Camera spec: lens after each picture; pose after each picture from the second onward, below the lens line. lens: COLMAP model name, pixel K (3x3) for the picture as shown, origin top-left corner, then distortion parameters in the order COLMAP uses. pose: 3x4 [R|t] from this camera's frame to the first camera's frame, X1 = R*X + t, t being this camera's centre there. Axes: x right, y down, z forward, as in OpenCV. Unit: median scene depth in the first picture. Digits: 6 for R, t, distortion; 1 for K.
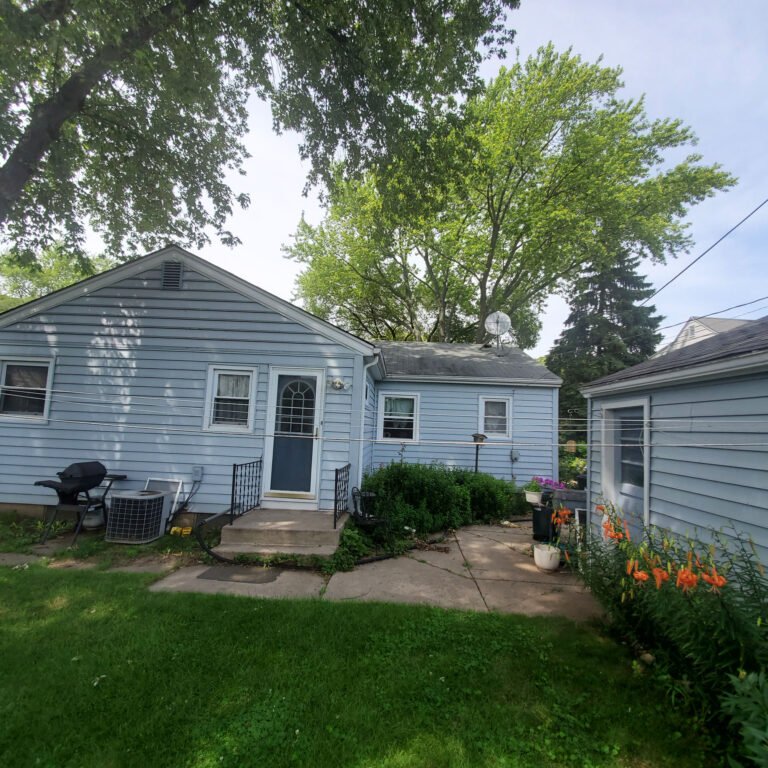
lens RADIAL K [[405.0, 0, 387.8], [0, 405.0, 395.8], [0, 0, 1]] dist [0.000234, -0.000260]
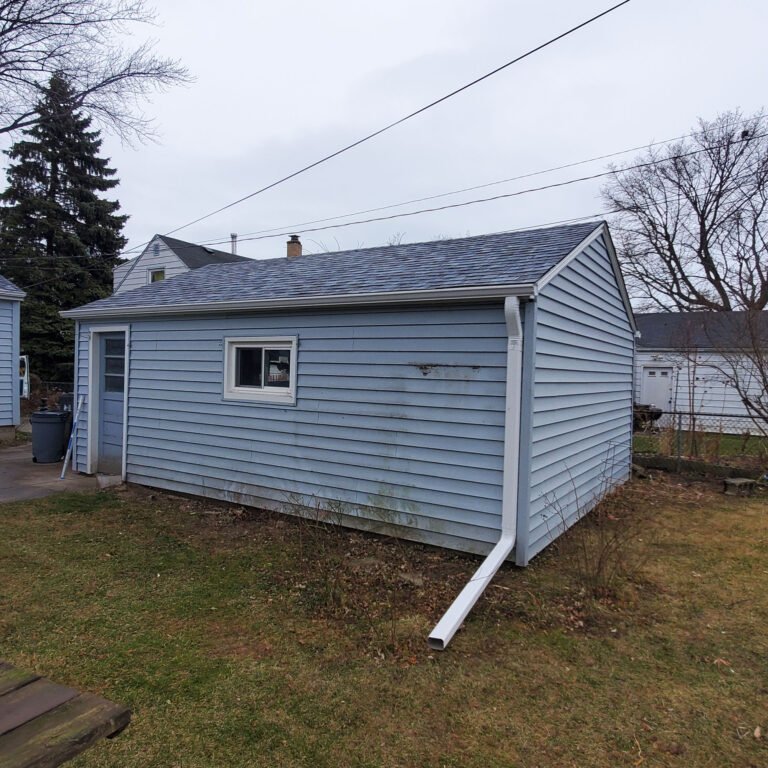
lens RADIAL K [[567.9, 0, 379.9], [0, 567.9, 391.1], [0, 0, 1]] dist [-0.006337, -0.000814]
pose [[0.521233, -0.066741, 0.850801, -0.086164], [-0.066718, 0.990699, 0.118590, -0.009091], [-0.850802, -0.118577, 0.511932, -0.112162]]
